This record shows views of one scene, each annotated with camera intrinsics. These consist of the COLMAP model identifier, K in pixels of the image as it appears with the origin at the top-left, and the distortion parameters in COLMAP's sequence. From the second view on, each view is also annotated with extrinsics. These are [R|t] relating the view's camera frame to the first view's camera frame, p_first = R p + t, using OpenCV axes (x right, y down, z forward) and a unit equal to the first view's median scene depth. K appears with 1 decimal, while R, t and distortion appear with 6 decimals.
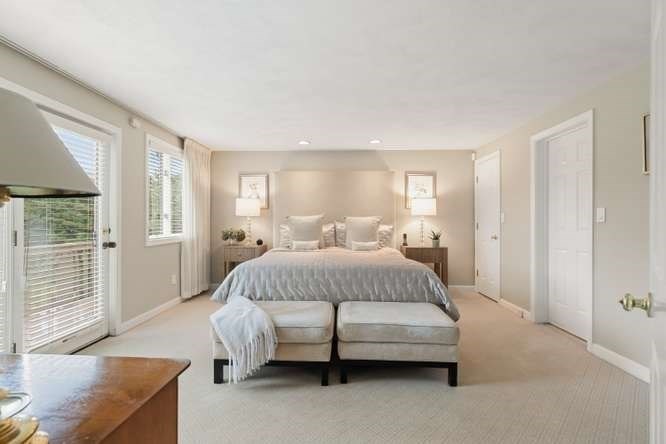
lens RADIAL K [[306.0, 0, 330.0], [0, 306.0, 227.8], [0, 0, 1]] dist [0.002669, 0.000058]
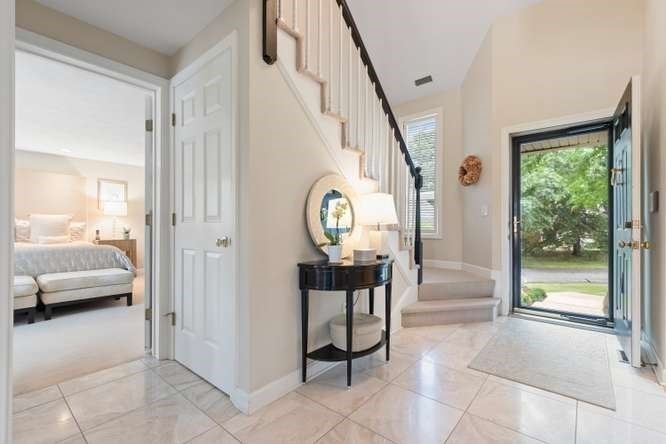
lens RADIAL K [[306.0, 0, 330.0], [0, 306.0, 227.8], [0, 0, 1]] dist [0.002669, 0.000058]
pose [[0.632034, -0.001404, 0.774940, -0.121833], [0.016718, 0.999790, -0.011823, 0.043800], [-0.774761, 0.020428, 0.631925, -0.513063]]
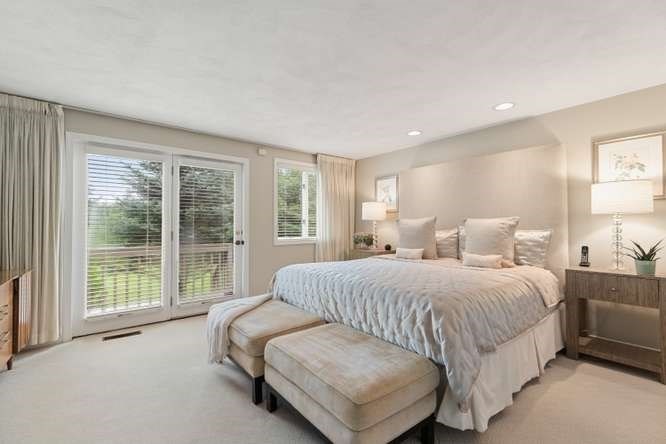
lens RADIAL K [[302.8, 0, 330.5], [0, 302.8, 224.4], [0, 0, 1]] dist [0.003666, 0.000752]
pose [[0.640872, -0.006684, -0.767619, 0.406422], [-0.013985, 0.999694, -0.020380, -0.003454], [0.767521, 0.023796, 0.640582, 0.281895]]
